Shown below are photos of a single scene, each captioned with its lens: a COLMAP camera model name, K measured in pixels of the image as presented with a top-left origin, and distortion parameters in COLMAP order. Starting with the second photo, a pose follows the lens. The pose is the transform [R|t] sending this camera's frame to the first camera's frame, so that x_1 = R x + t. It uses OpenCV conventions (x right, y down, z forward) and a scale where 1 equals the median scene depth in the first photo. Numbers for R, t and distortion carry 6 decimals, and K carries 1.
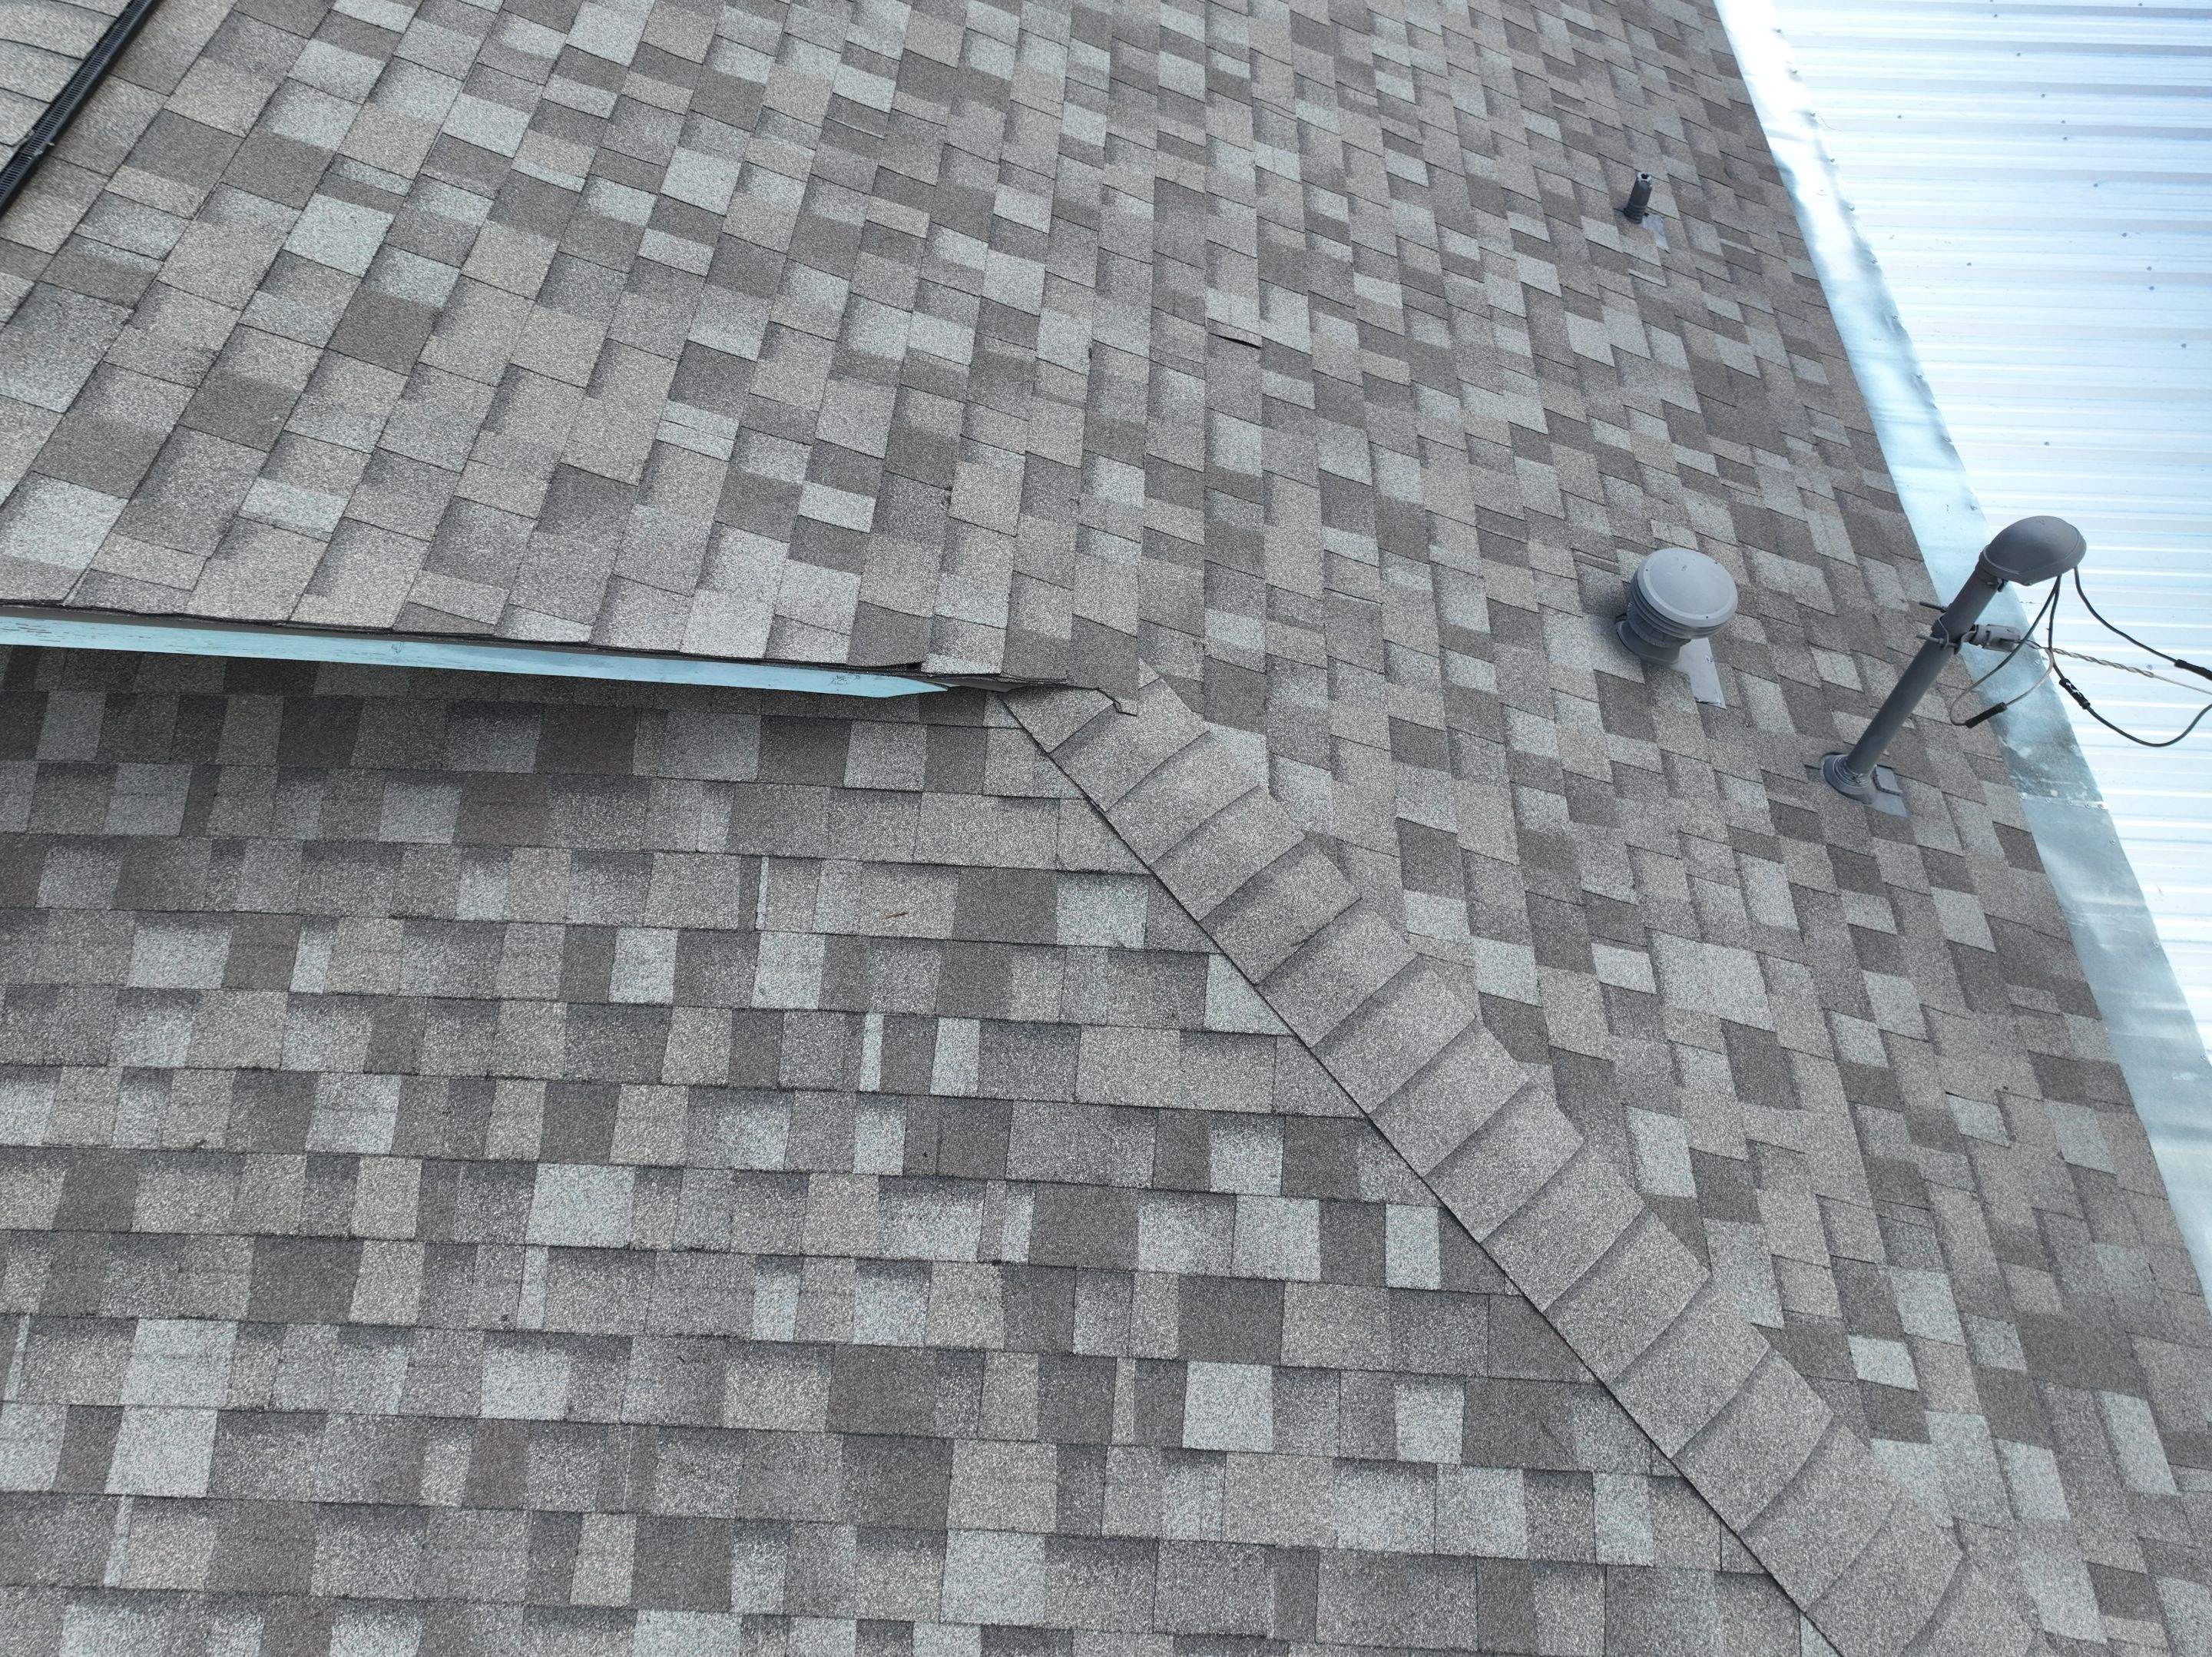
lens RADIAL K [[1552.1, 0, 1102.6], [0, 1552.1, 827.5], [0, 0, 1]] dist [-0.003163, 0.019107]
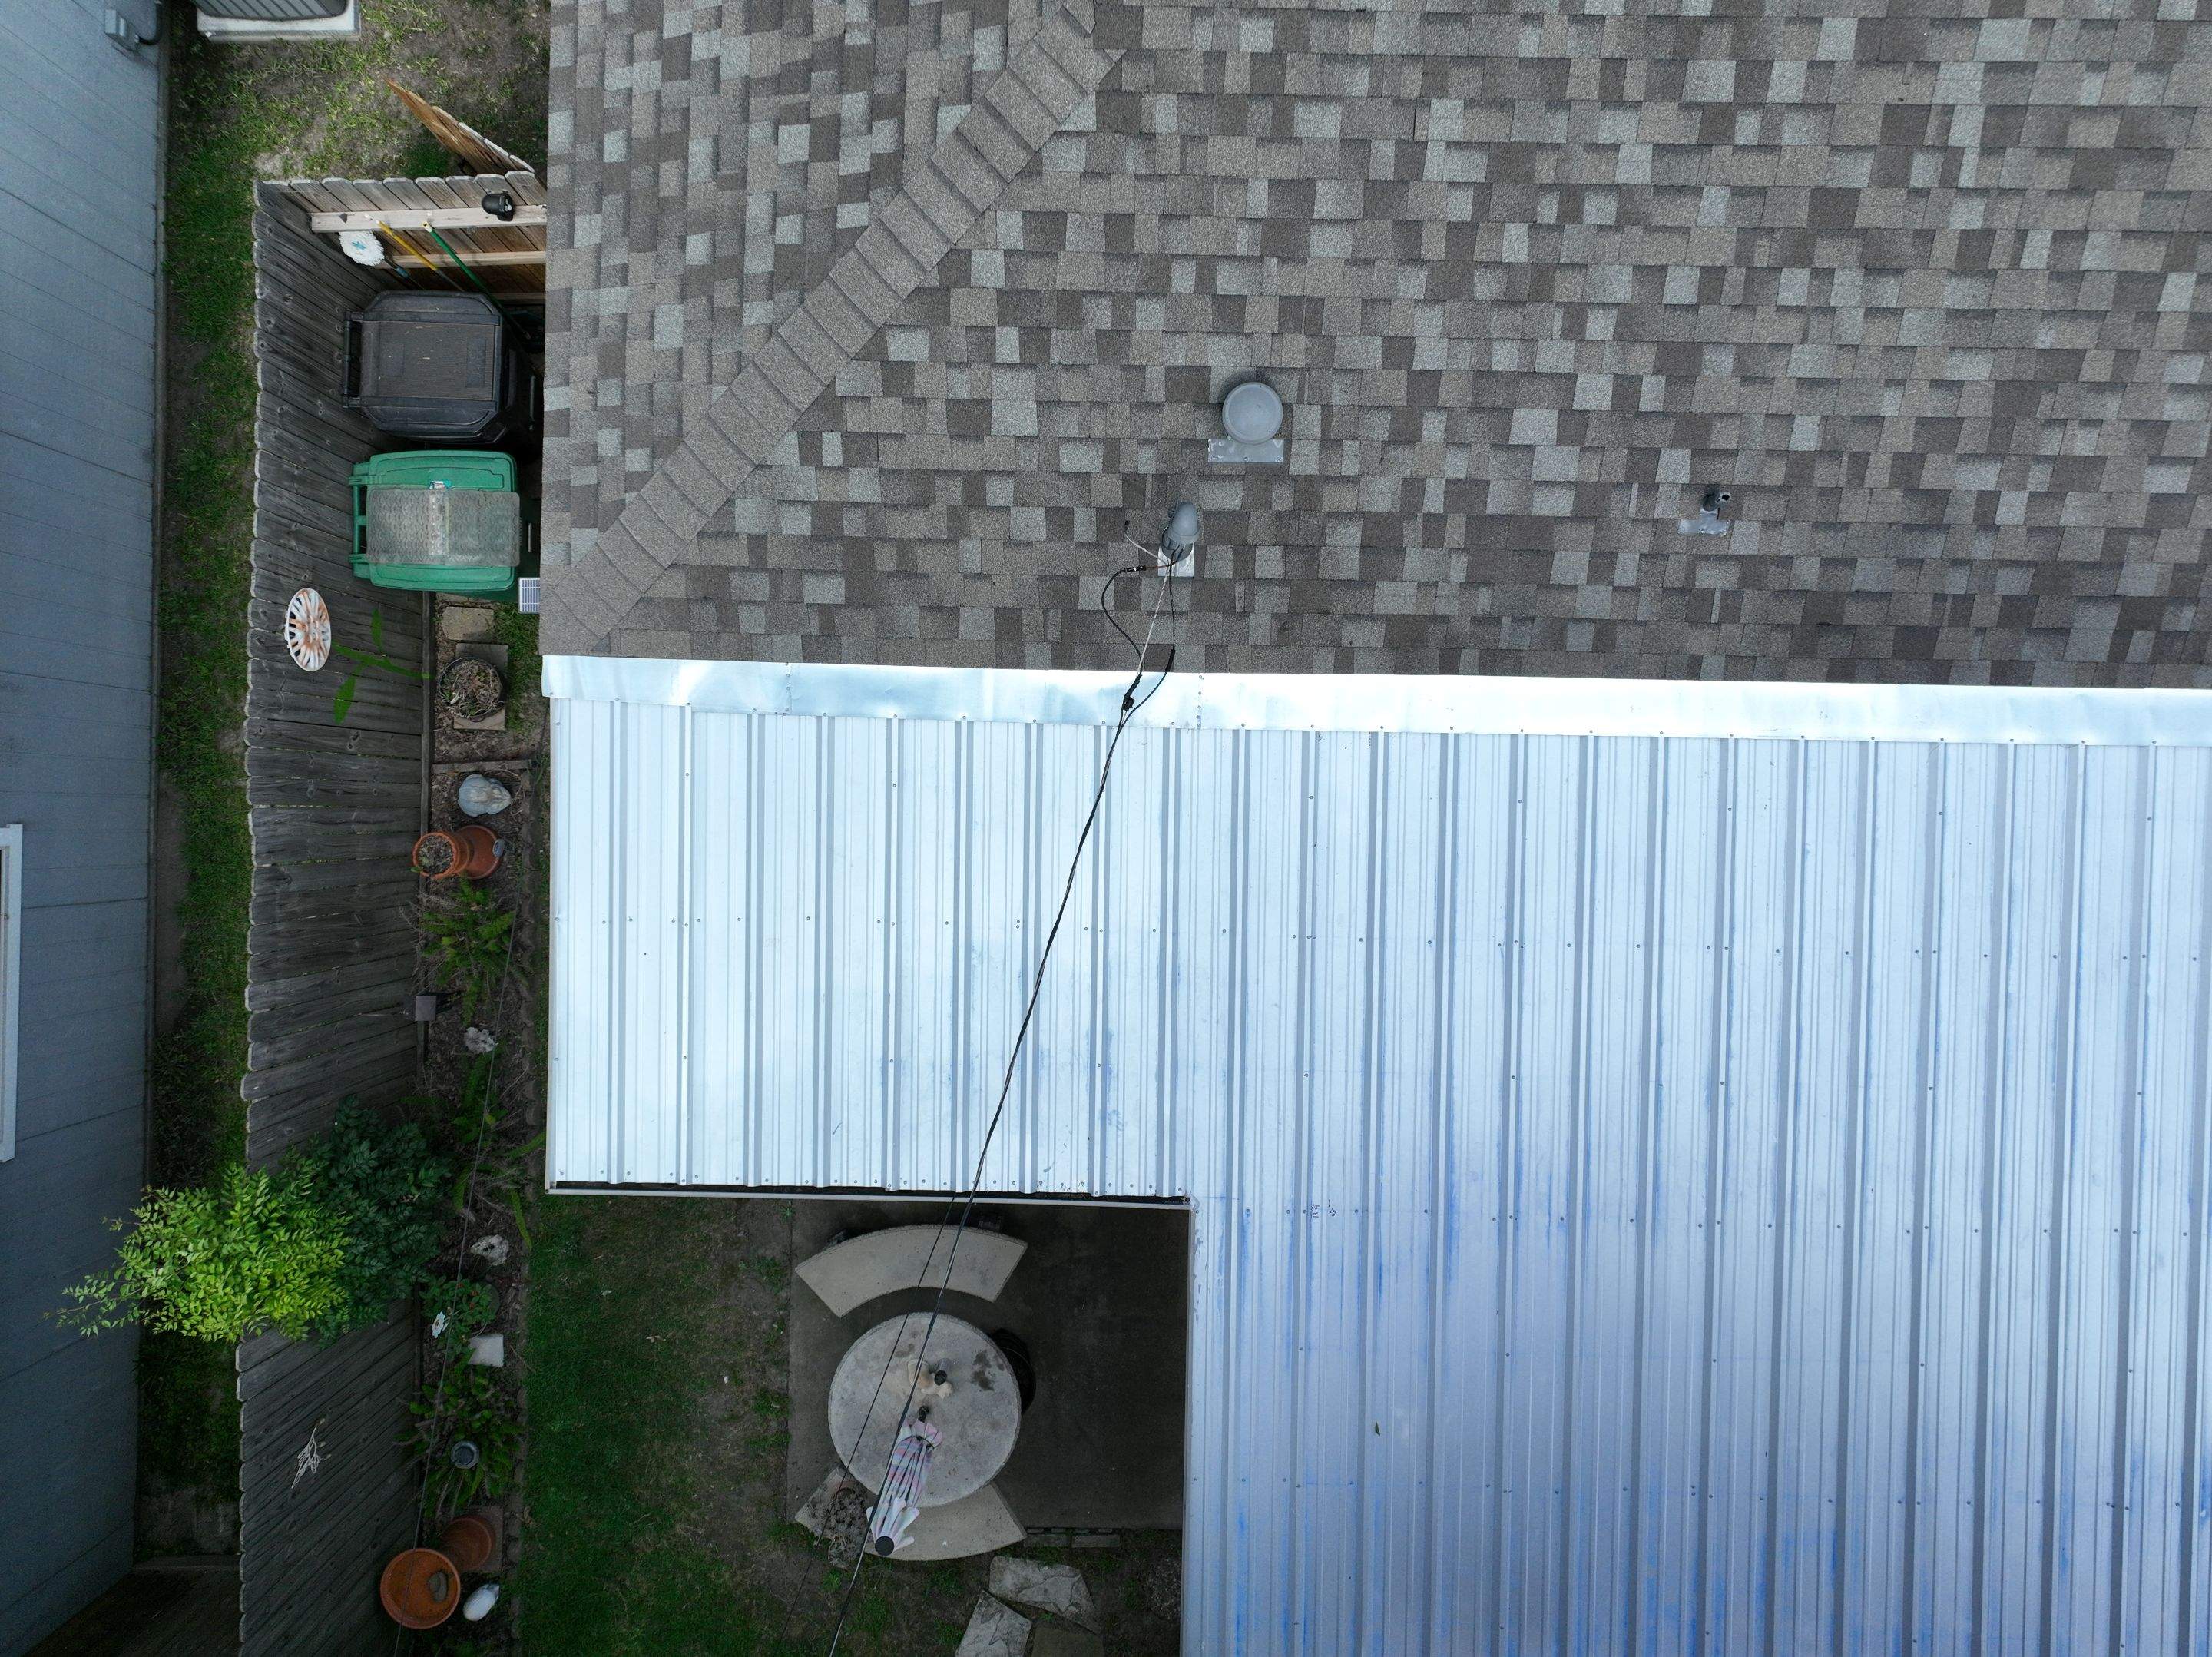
lens RADIAL K [[1552.1, 0, 1102.6], [0, 1552.1, 821.7], [0, 0, 1]] dist [-0.003163, 0.019107]
pose [[0.018140, 0.999775, 0.010976, 1.010539], [-0.815947, 0.008458, 0.578064, -1.256854], [0.577842, -0.019442, 0.815917, -0.613632]]
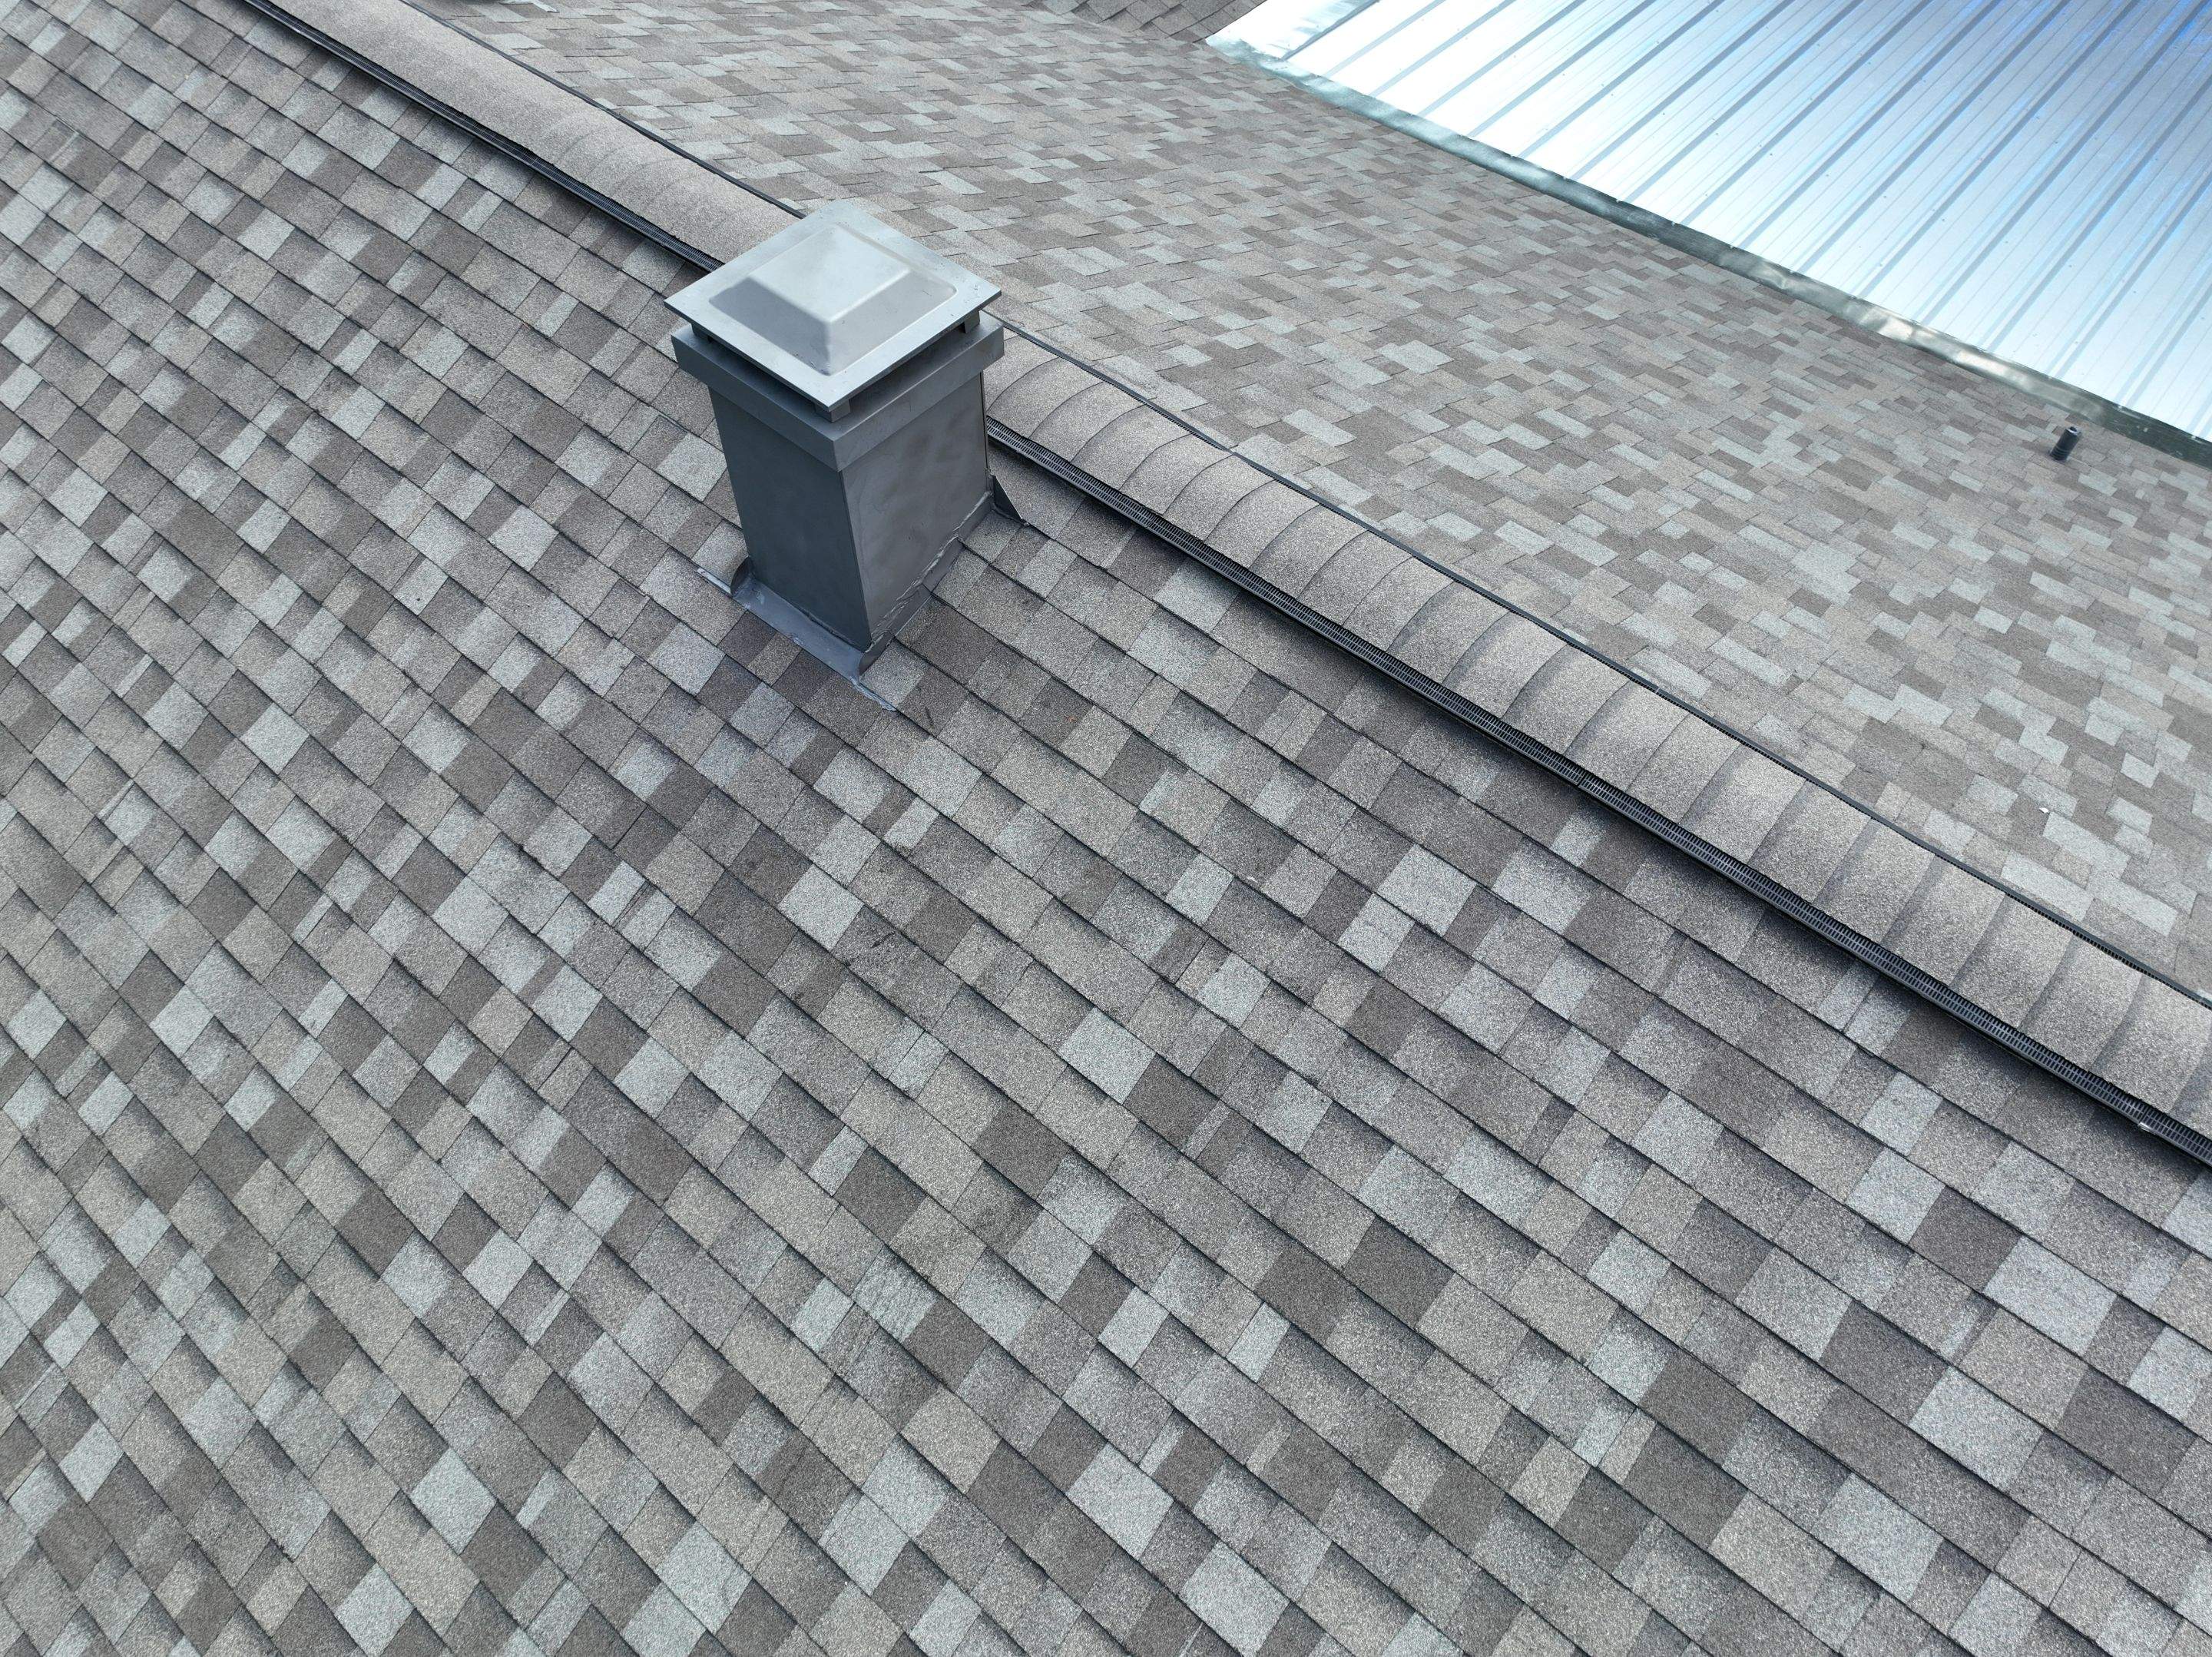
lens RADIAL K [[1552.1, 0, 1104.0], [0, 1552.1, 829.6], [0, 0, 1]] dist [-0.003163, 0.019107]
pose [[0.615012, -0.641309, 0.458785, -1.518926], [0.642530, 0.744853, 0.179859, -1.524456], [-0.457073, 0.184168, 0.870153, 0.567339]]
